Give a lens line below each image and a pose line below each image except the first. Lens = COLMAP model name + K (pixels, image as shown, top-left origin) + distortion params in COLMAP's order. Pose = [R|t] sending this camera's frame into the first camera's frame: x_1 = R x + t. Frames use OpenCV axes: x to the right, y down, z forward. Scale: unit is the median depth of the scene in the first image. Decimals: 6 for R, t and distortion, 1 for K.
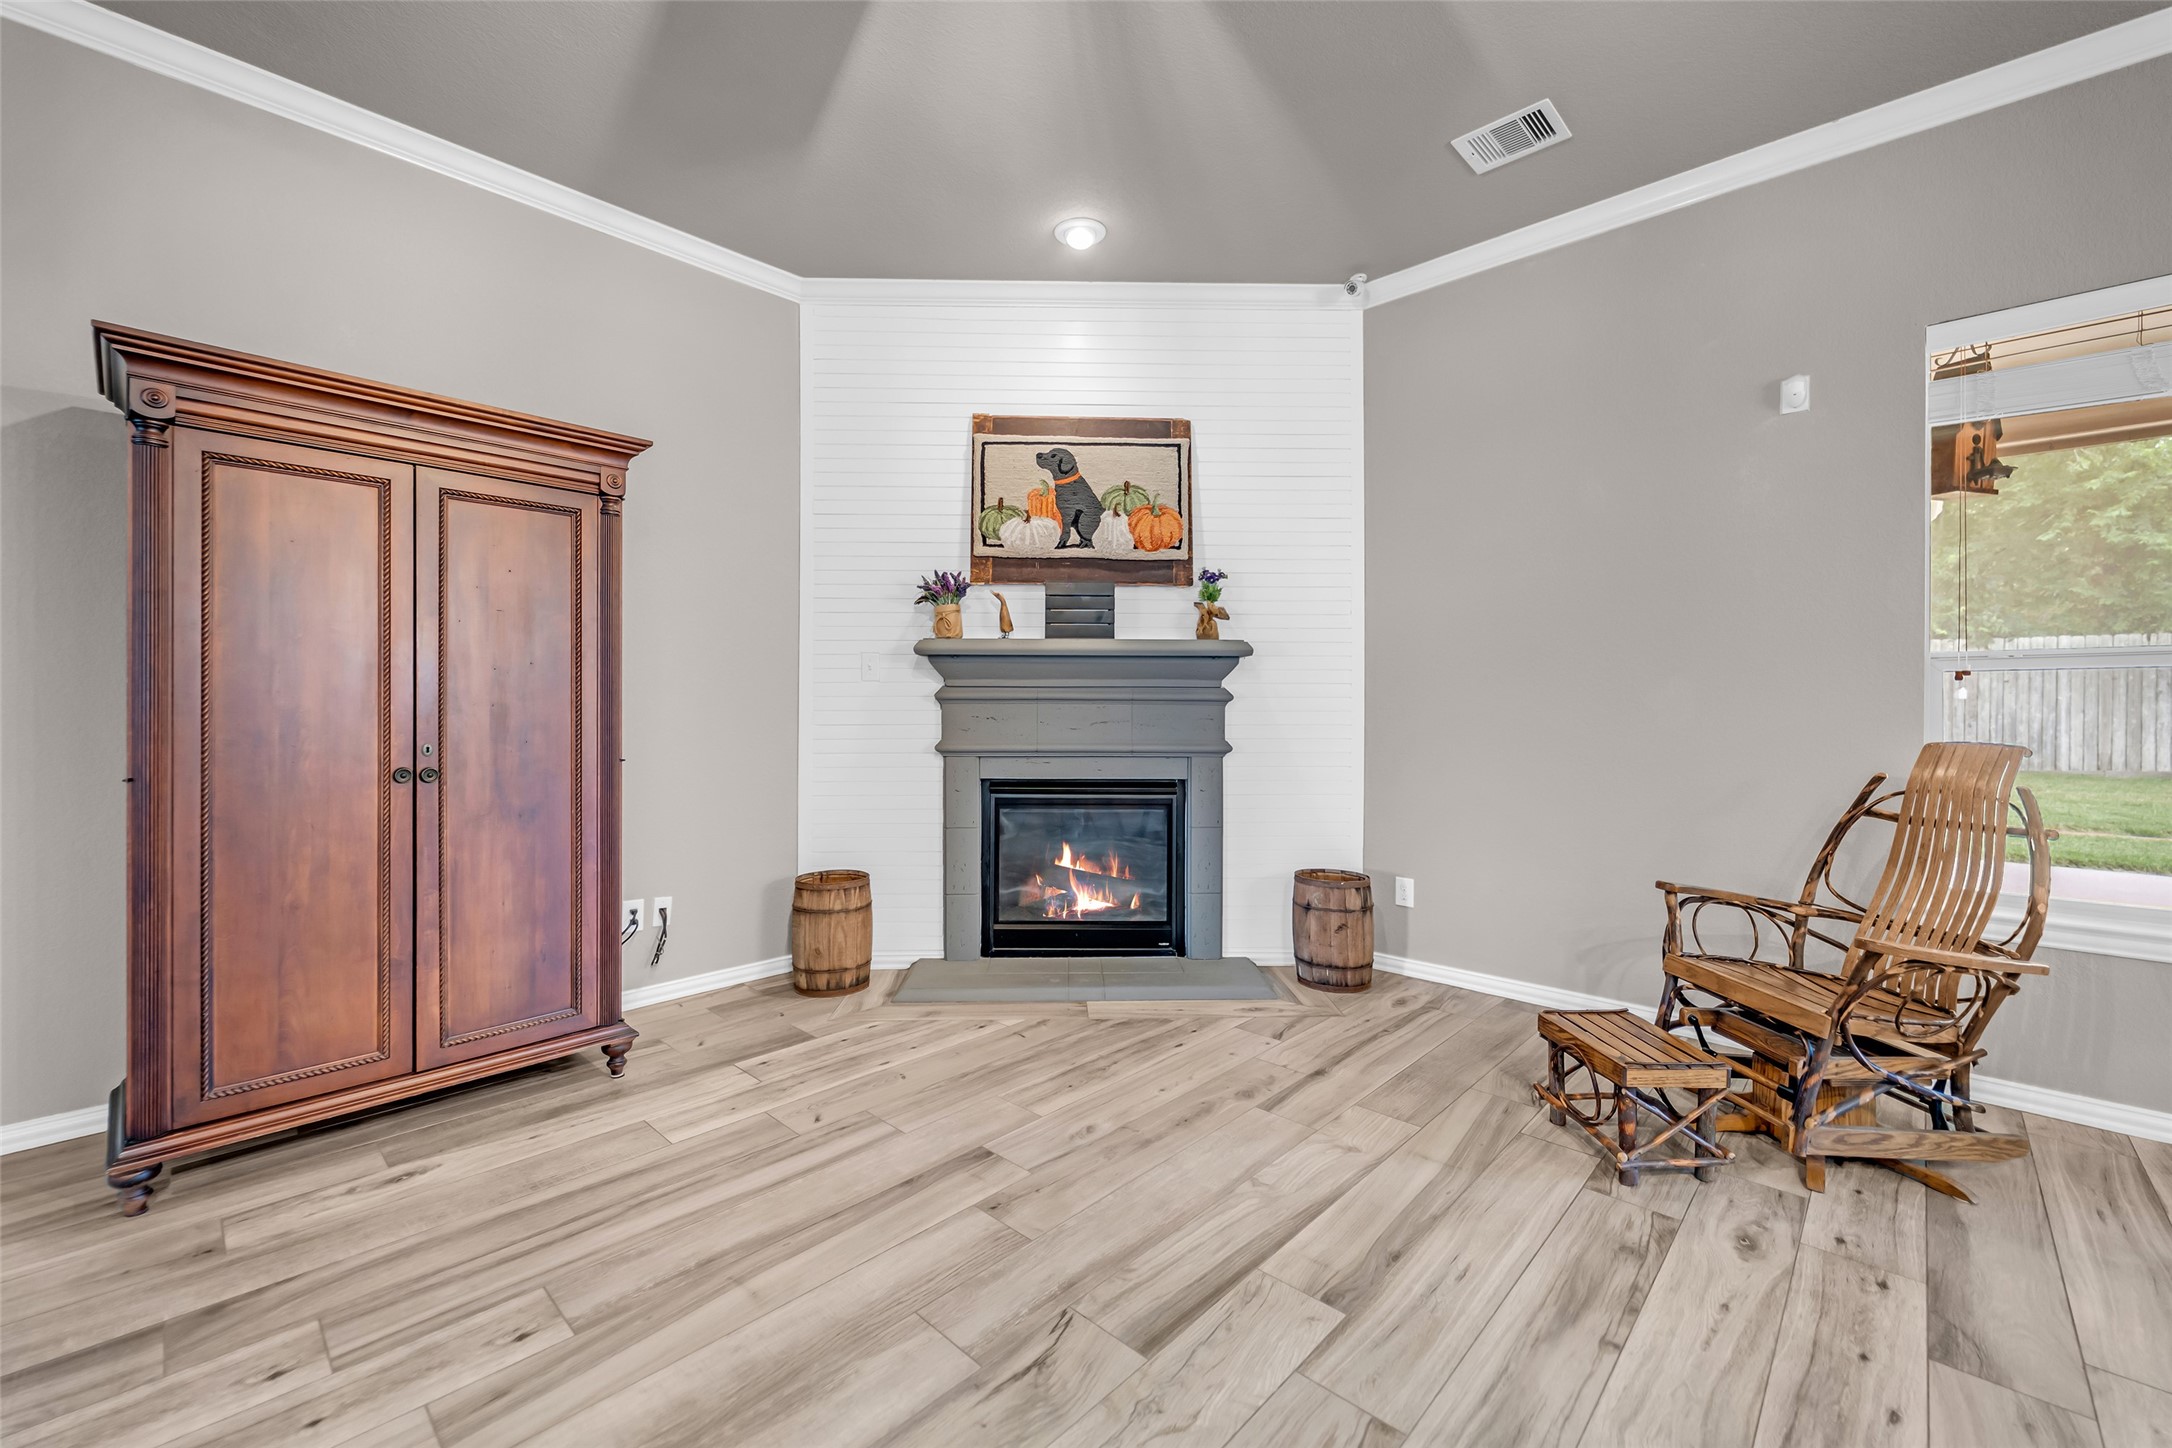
lens RADIAL K [[870.1, 0, 1078.8], [0, 870.1, 707.1], [0, 0, 1]] dist [0.002810, -0.002096]
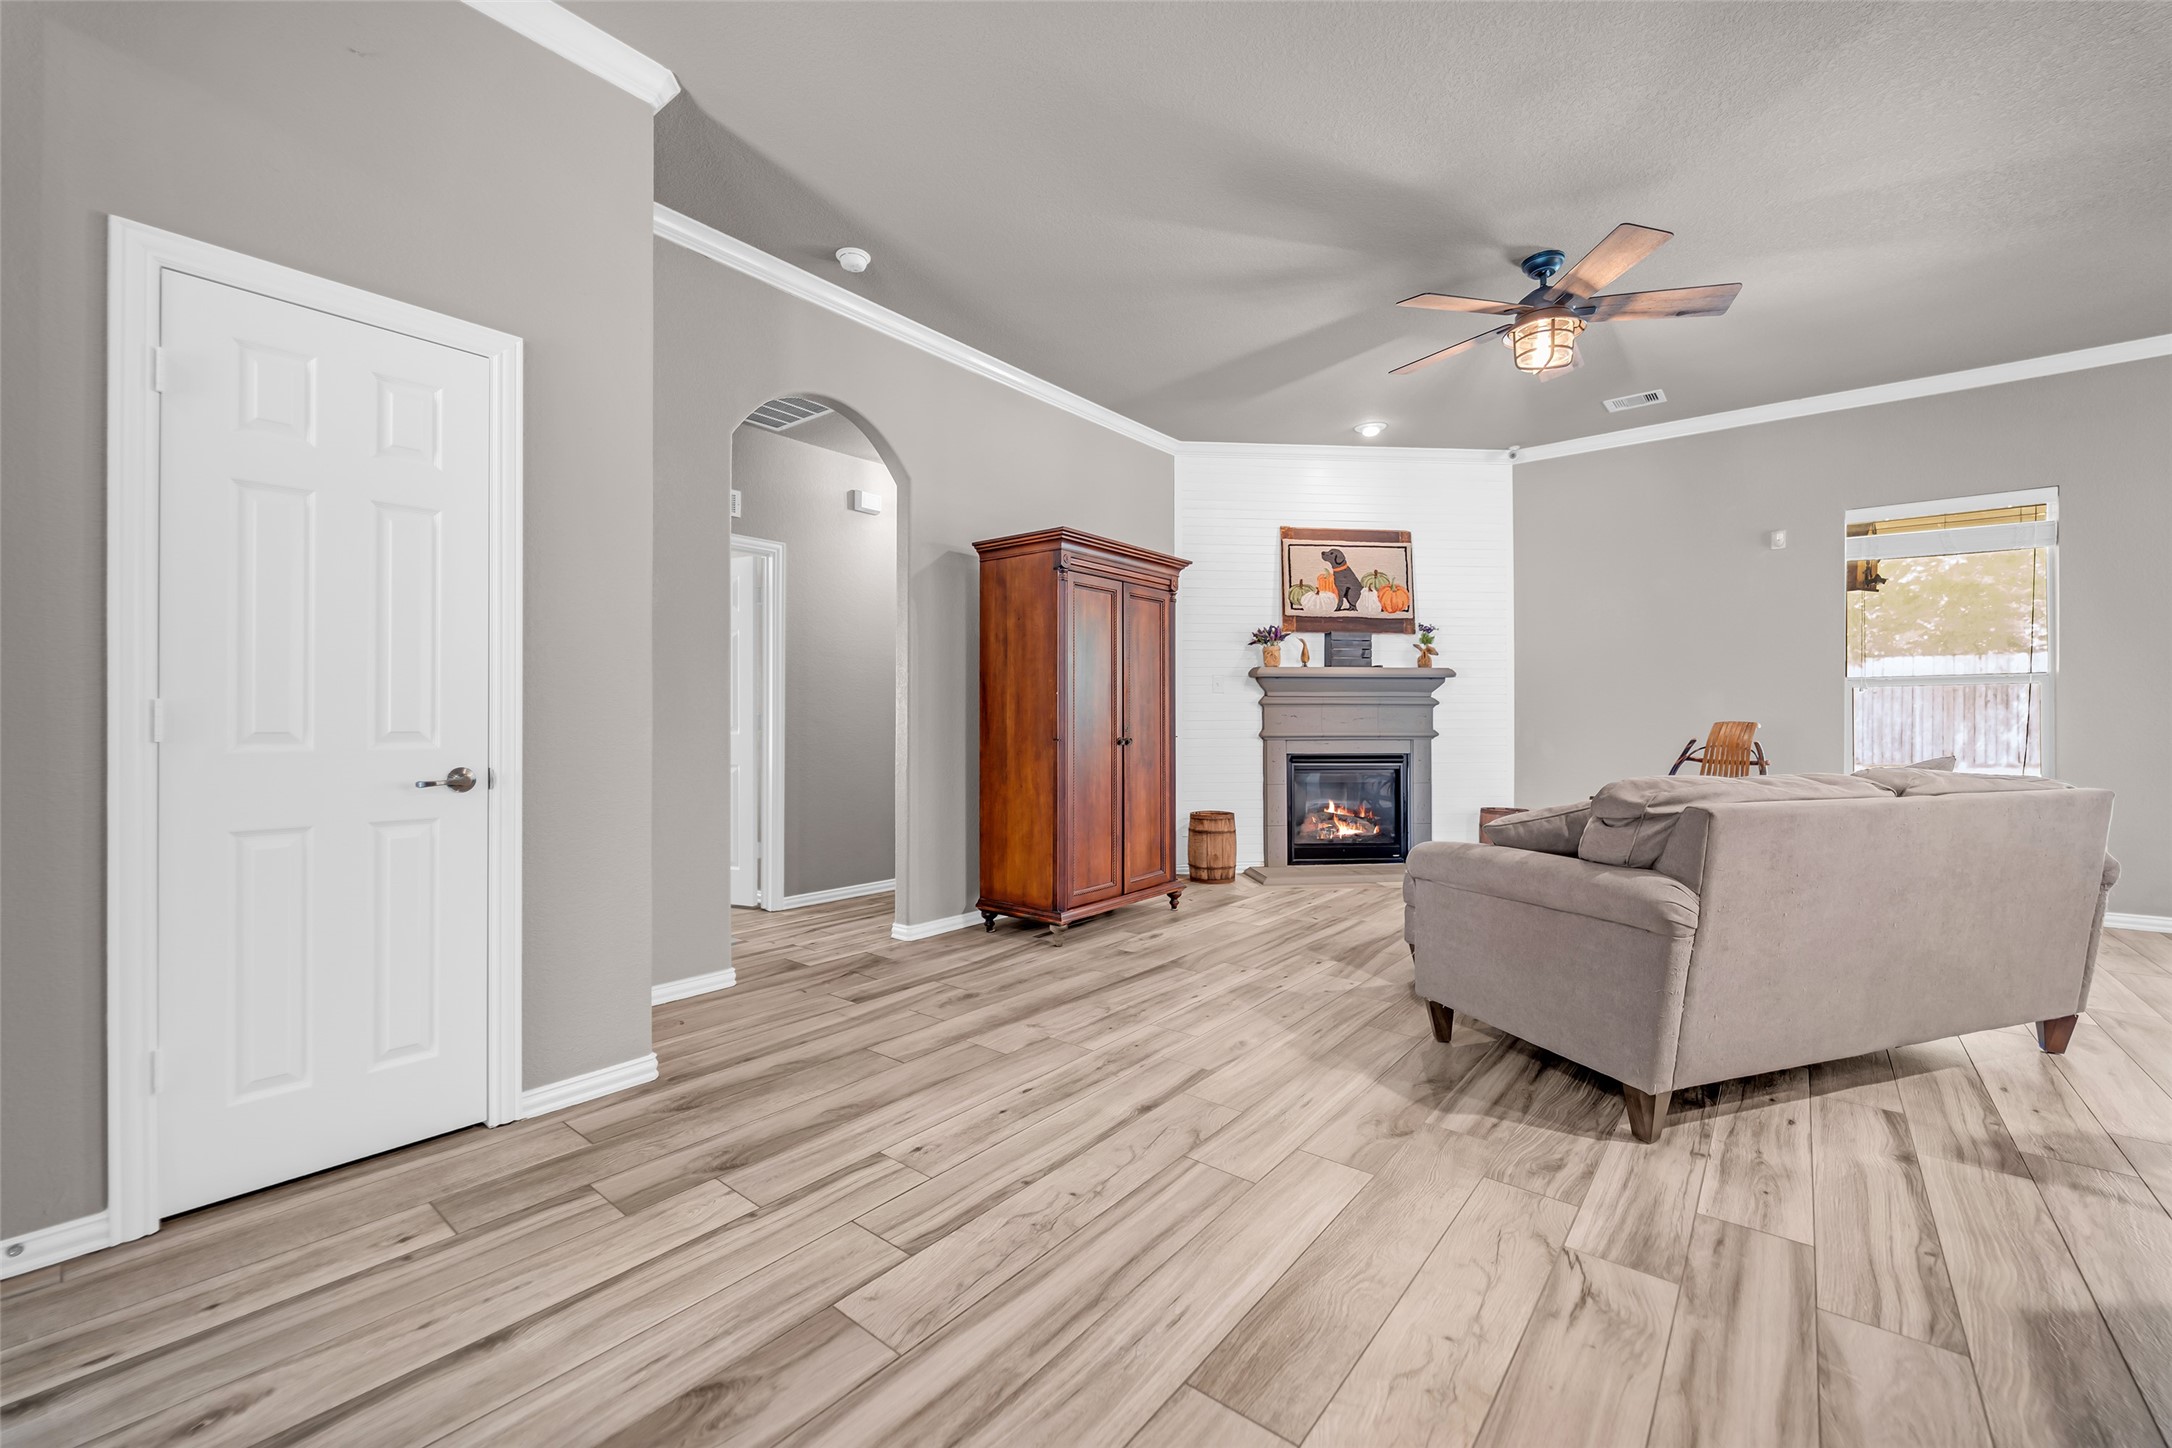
lens RADIAL K [[870.1, 0, 1068.1], [0, 870.1, 720.5], [0, 0, 1]] dist [0.002810, -0.002096]
pose [[0.997405, -0.003097, 0.071932, -0.637651], [0.003028, 0.999995, 0.001068, 0.018137], [-0.071935, -0.000848, 0.997409, -0.578487]]
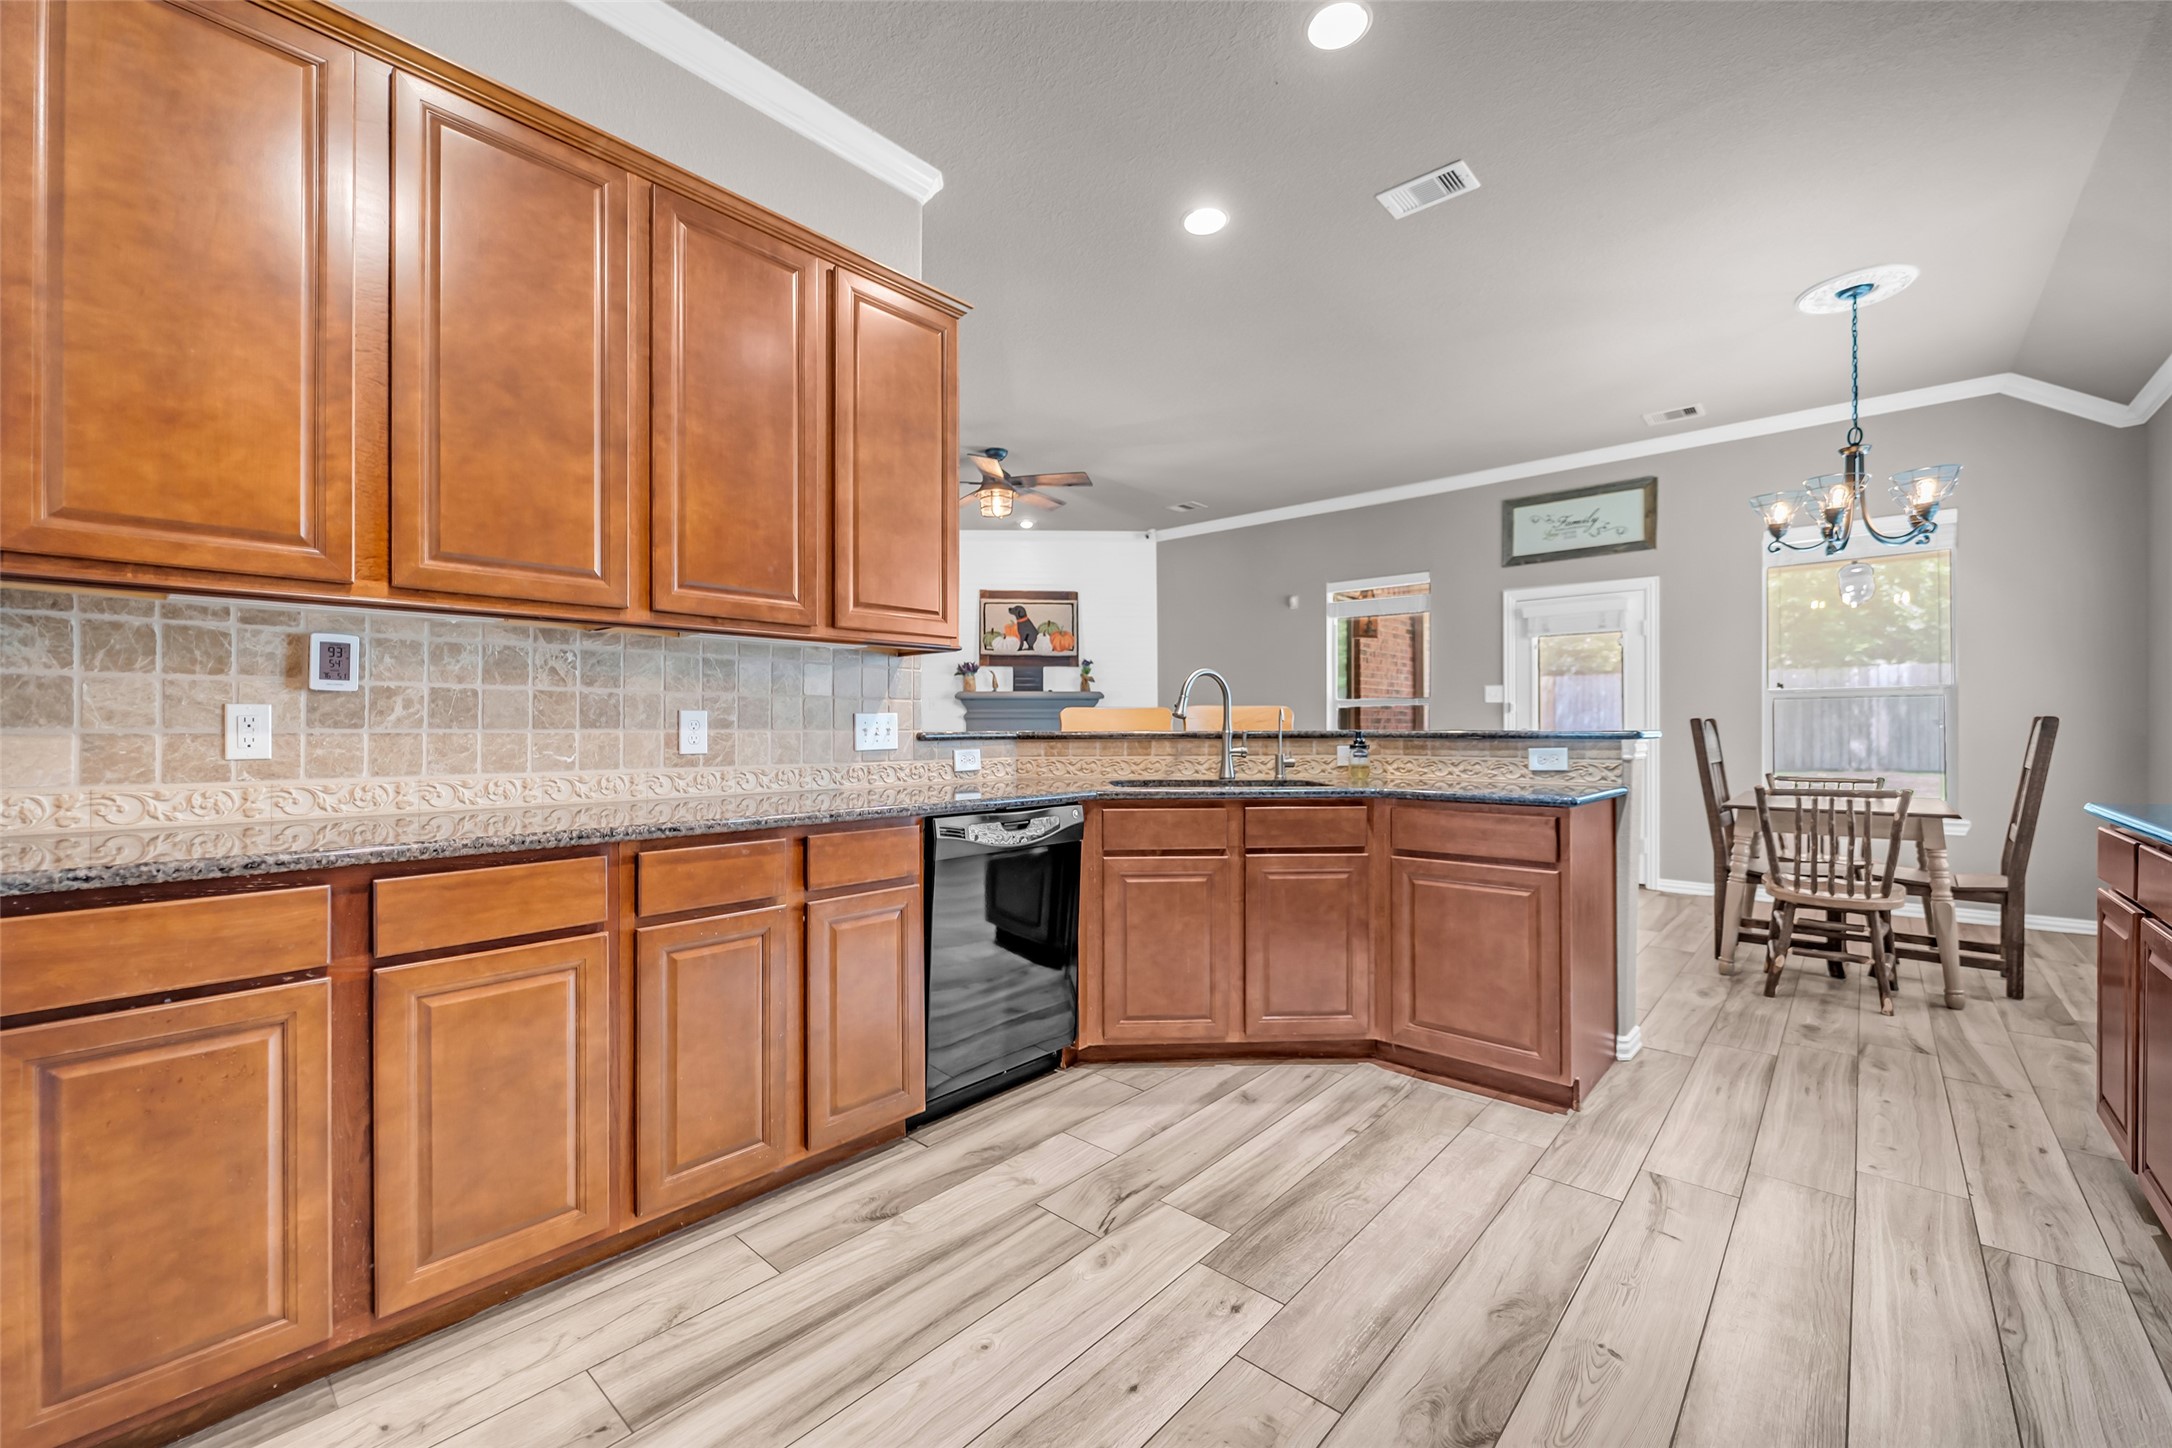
lens RADIAL K [[870.1, 0, 1074.0], [0, 870.1, 723.4], [0, 0, 1]] dist [0.002810, -0.002096]
pose [[0.999694, -0.003454, 0.024511, 0.064200], [0.003509, 0.999991, -0.002215, 0.010669], [-0.024503, 0.002301, 0.999697, -1.244748]]
